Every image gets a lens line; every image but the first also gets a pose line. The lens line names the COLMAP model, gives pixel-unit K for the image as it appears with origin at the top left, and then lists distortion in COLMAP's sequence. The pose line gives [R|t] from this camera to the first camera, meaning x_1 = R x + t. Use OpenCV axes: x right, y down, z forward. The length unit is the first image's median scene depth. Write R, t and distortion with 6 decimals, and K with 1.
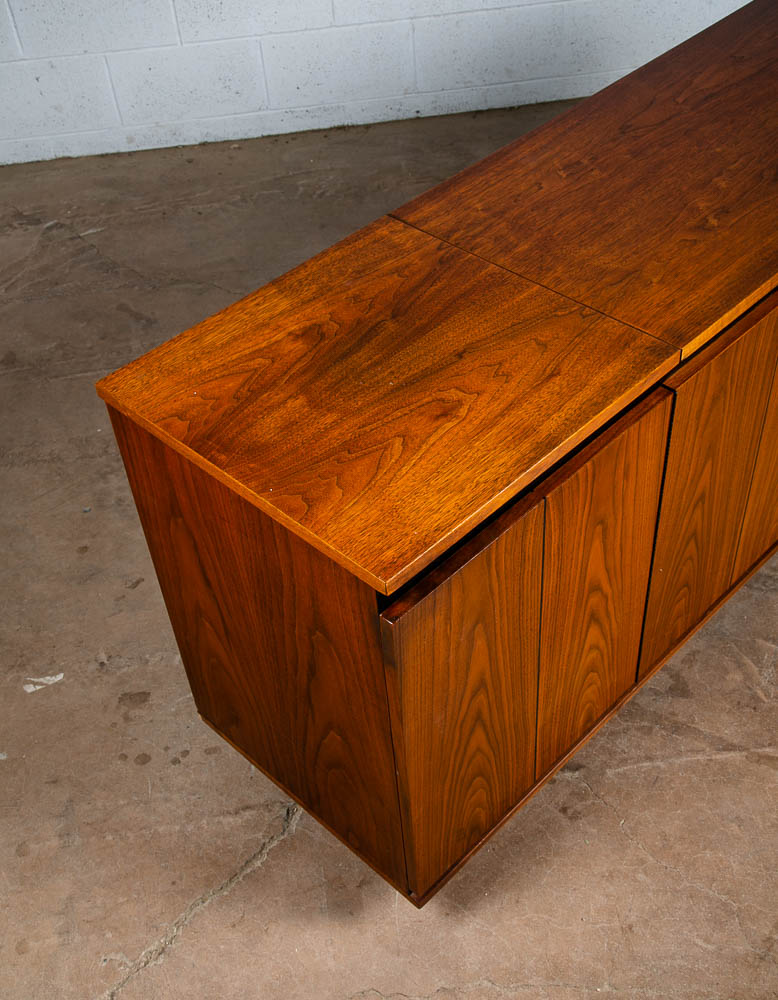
lens RADIAL K [[1167.6, 0, 389.0], [0, 1167.6, 500.0], [0, 0, 1]] dist [-0.000946, 0.034472]
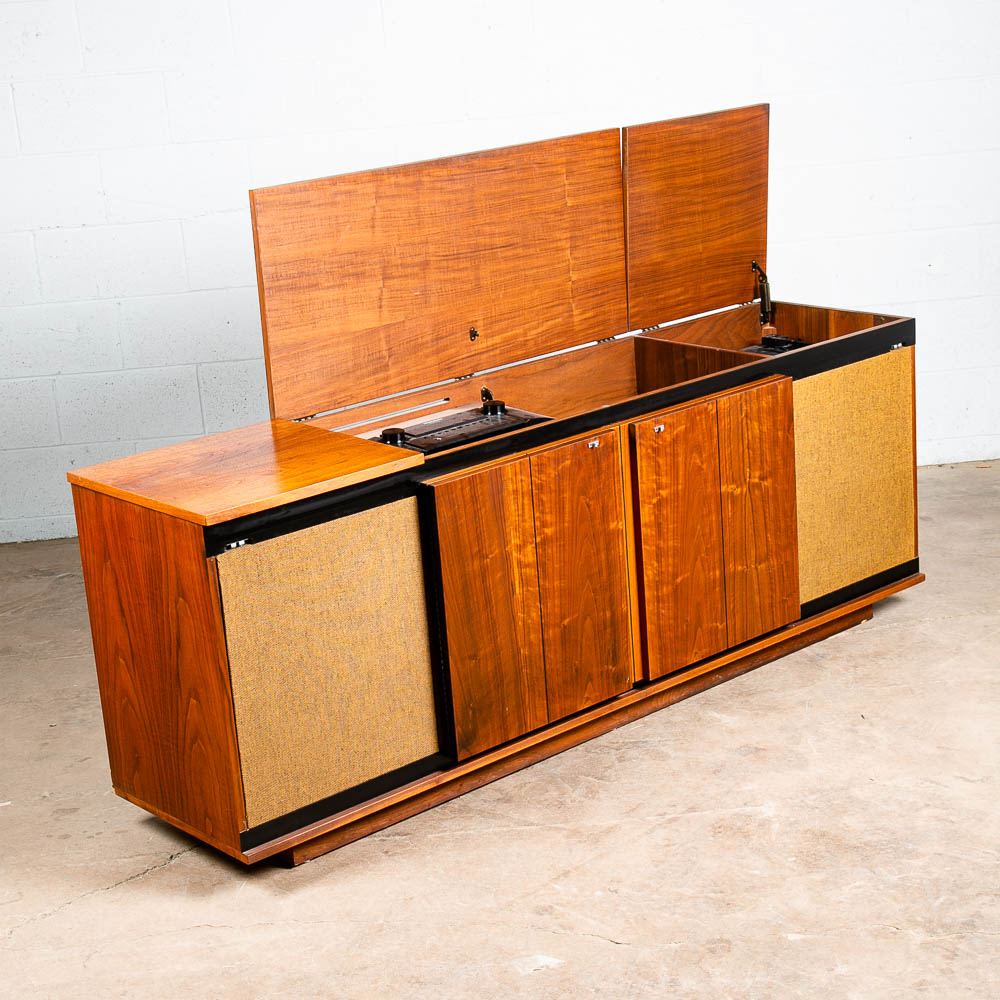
lens RADIAL K [[1993.4, 0, 500.0], [0, 1993.4, 500.0], [0, 0, 1]] dist [0.063601, 0.243343]
pose [[0.996680, 0.013175, -0.080342, 0.413197], [-0.048688, 0.887368, -0.458483, 0.854700], [0.065252, 0.460873, 0.885064, -1.009453]]
